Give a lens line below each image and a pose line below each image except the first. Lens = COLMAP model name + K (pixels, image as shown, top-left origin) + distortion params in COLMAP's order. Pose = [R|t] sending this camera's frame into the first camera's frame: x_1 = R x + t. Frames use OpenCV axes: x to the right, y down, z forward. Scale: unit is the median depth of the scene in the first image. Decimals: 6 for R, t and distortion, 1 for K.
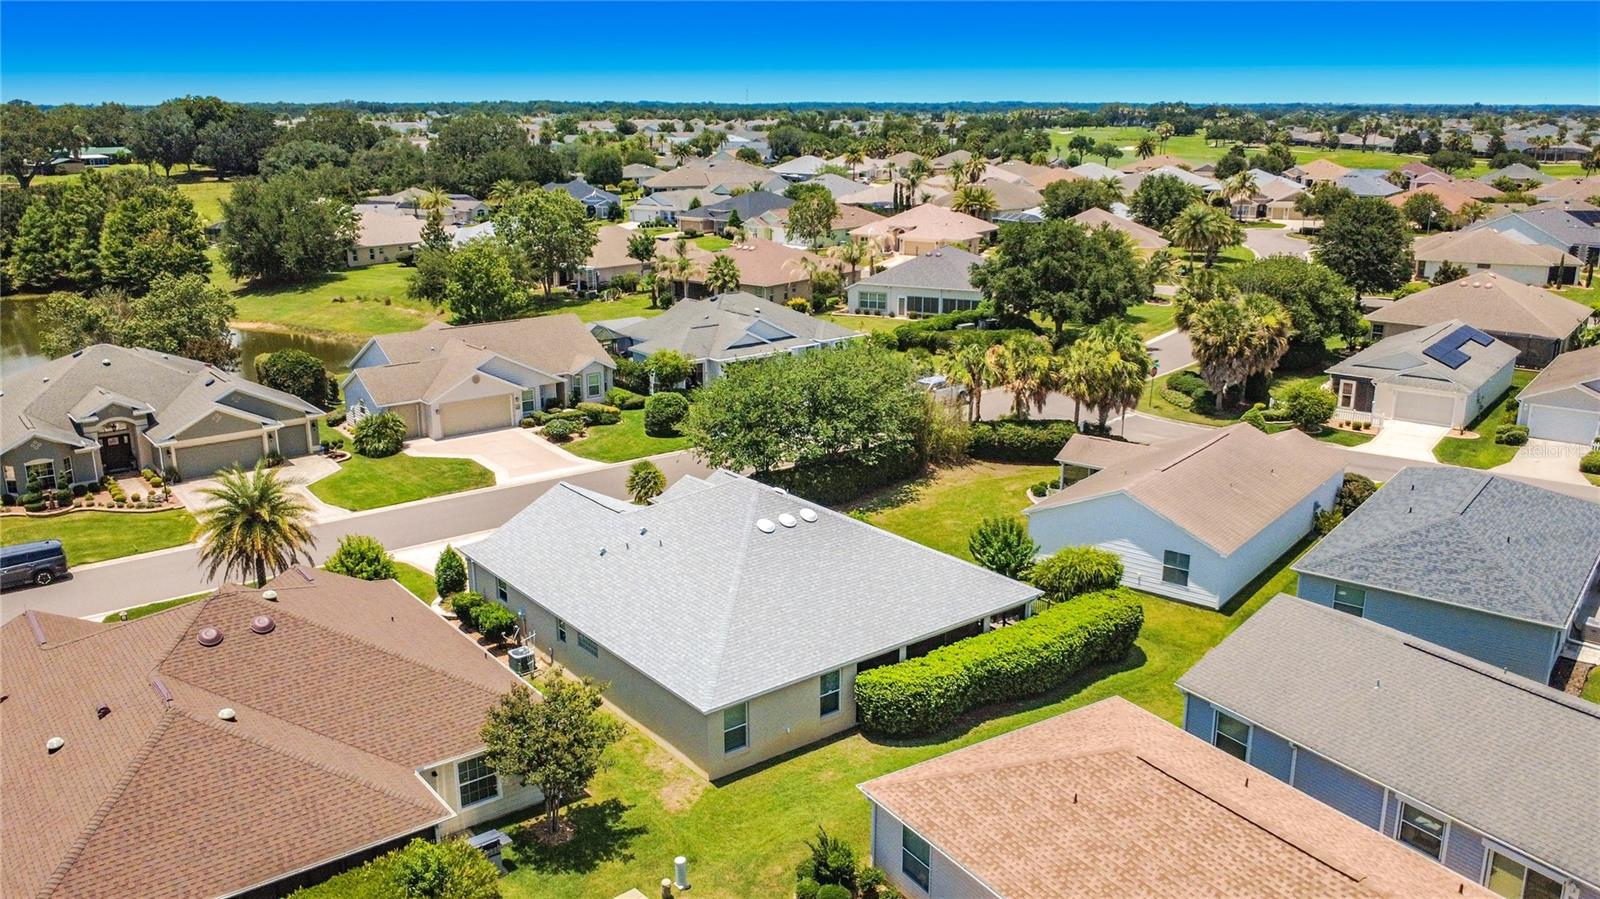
lens RADIAL K [[1243.9, 0, 800.0], [0, 1243.9, 449.5], [0, 0, 1]] dist [-0.010371, -0.003733]
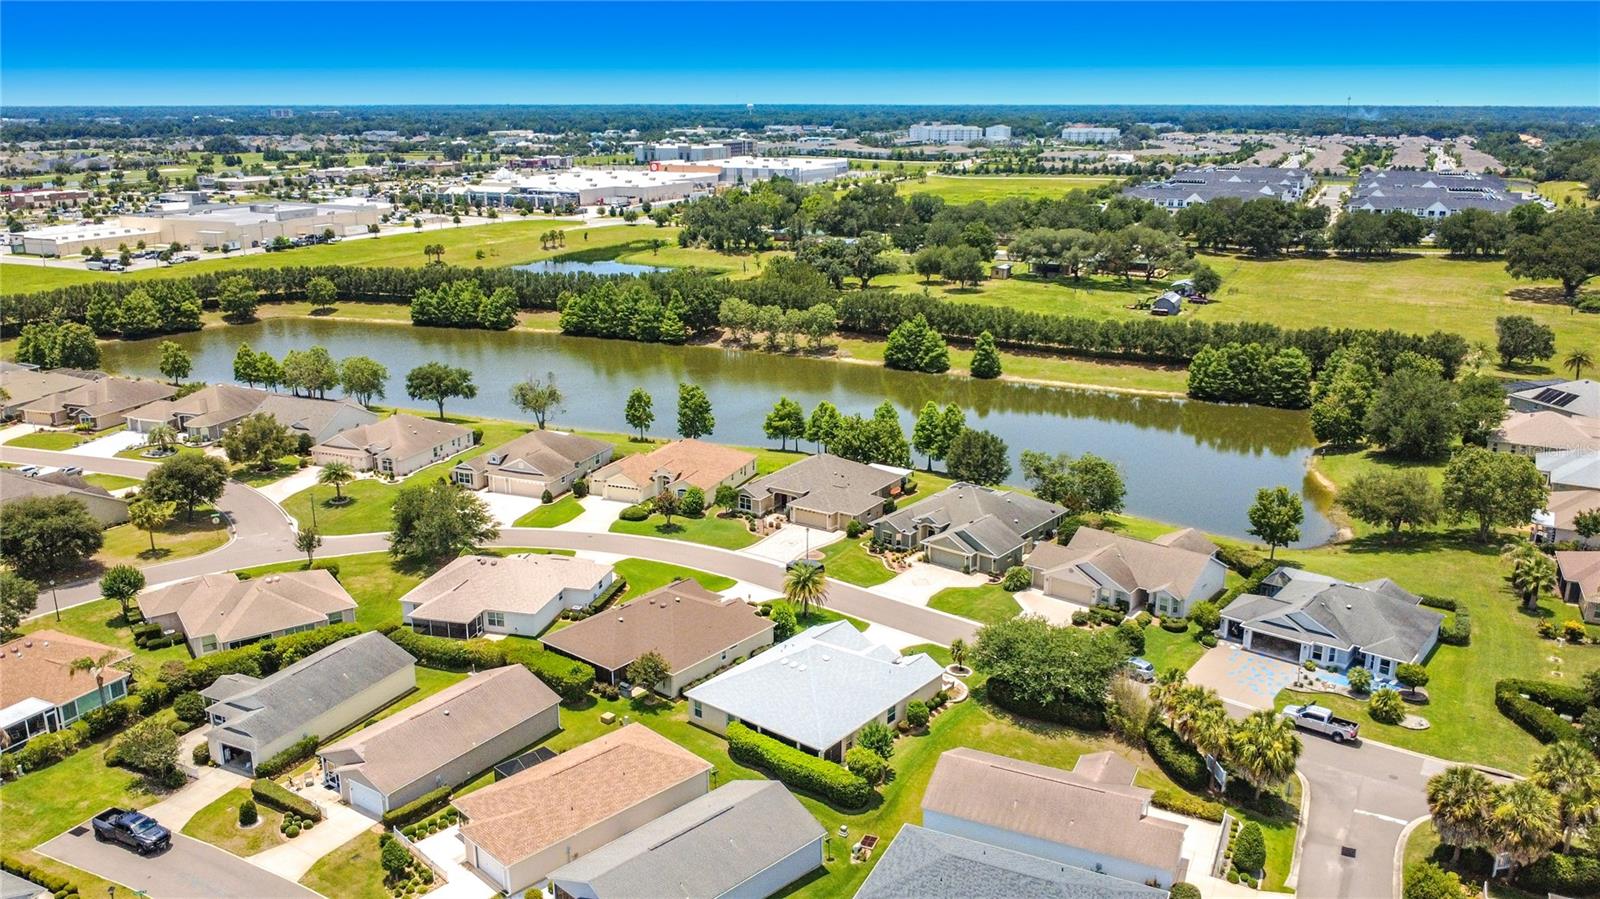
lens RADIAL K [[1223.6, 0, 800.0], [0, 1223.6, 449.5], [0, 0, 1]] dist [-0.010667, -0.002976]
pose [[0.219338, 0.267809, -0.938173, 1.134983], [-0.261155, 0.942616, 0.208021, -0.447590], [0.940047, 0.199382, 0.276691, 0.165302]]
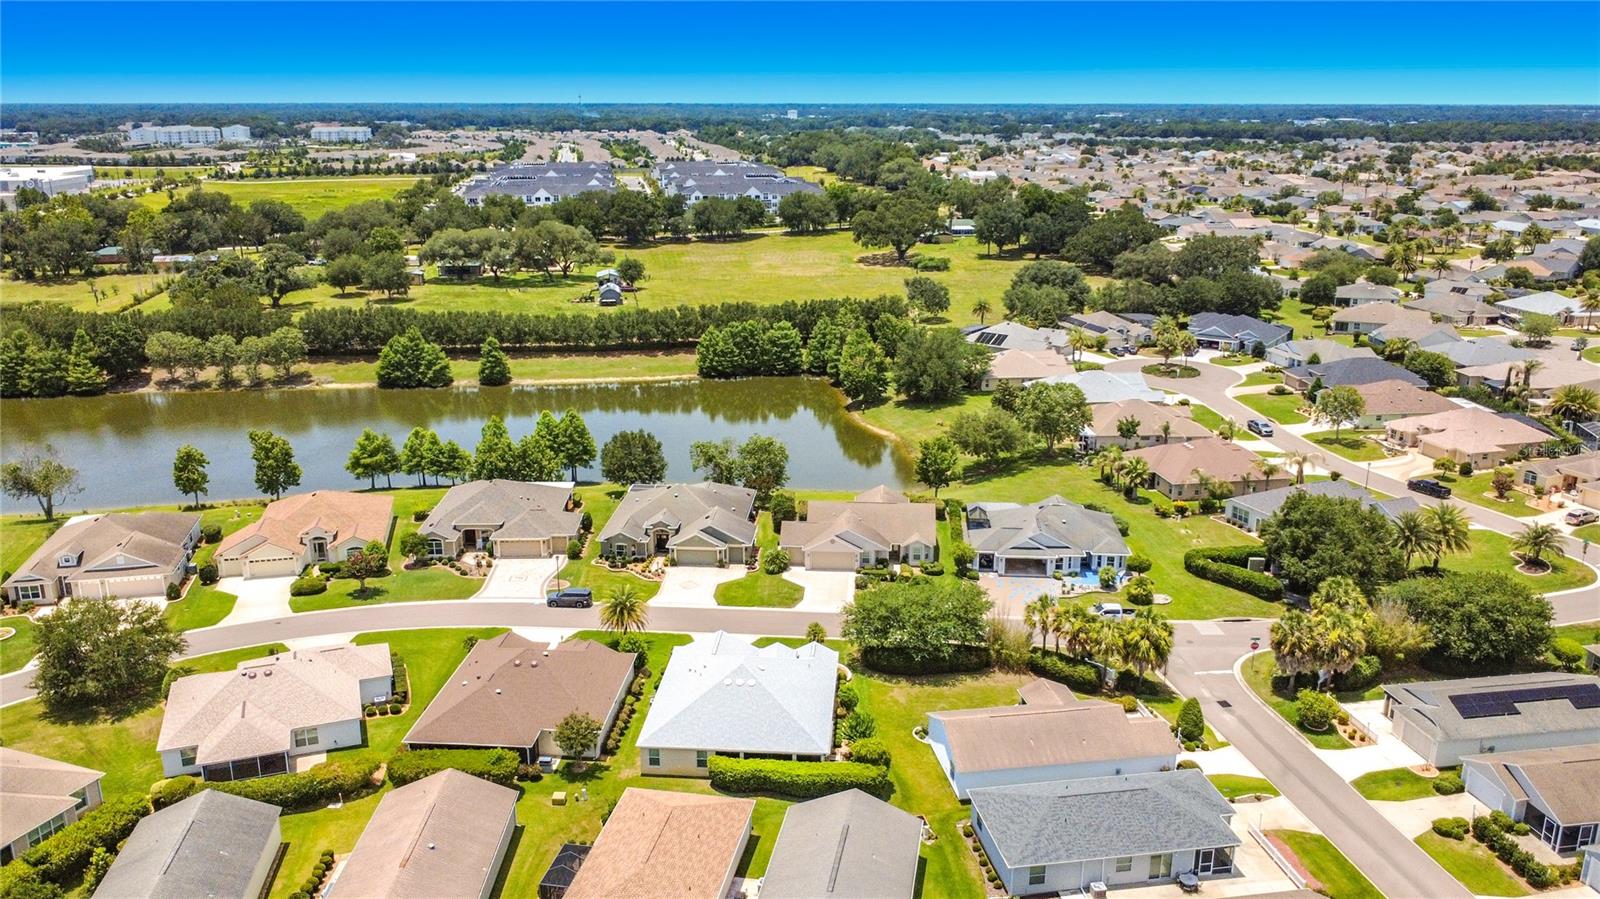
lens RADIAL K [[1219.2, 0, 800.0], [0, 1219.2, 449.5], [0, 0, 1]] dist [-0.003426, 0.010478]
pose [[0.737025, 0.187353, -0.649379, 0.792031], [-0.182084, 0.980328, 0.076175, -0.302191], [0.650876, 0.062099, 0.756640, -0.346127]]
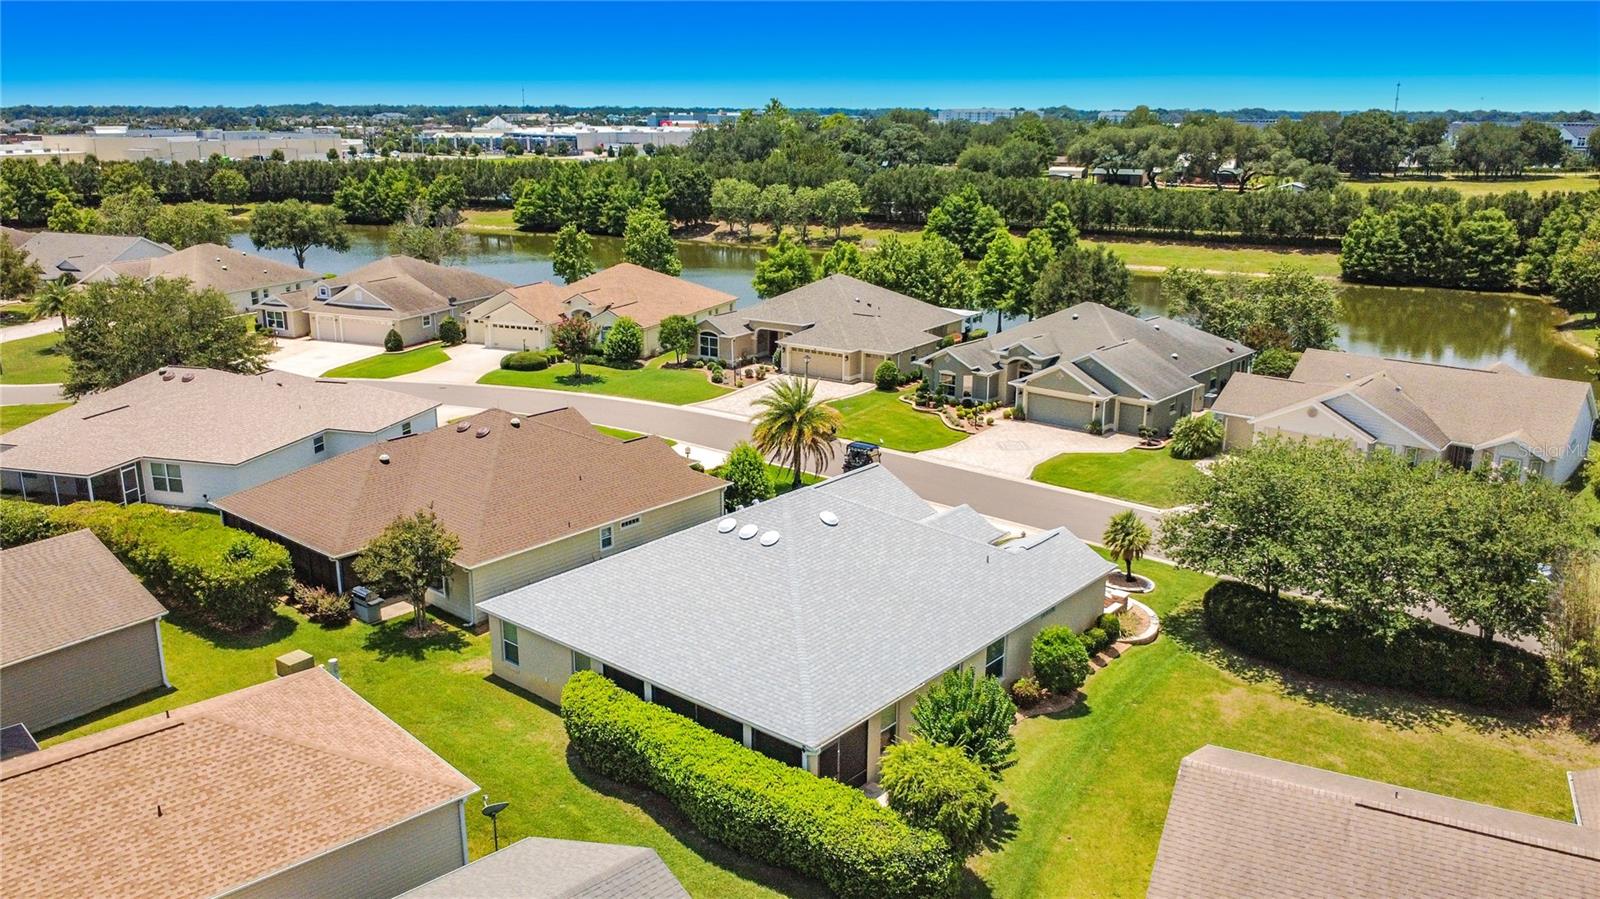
lens RADIAL K [[1223.6, 0, 800.0], [0, 1223.6, 449.5], [0, 0, 1]] dist [-0.010667, -0.002976]
pose [[0.199601, 0.263393, -0.943813, 0.466708], [-0.266533, 0.941473, 0.206372, -0.110122], [0.942931, 0.210365, 0.258122, 0.440335]]
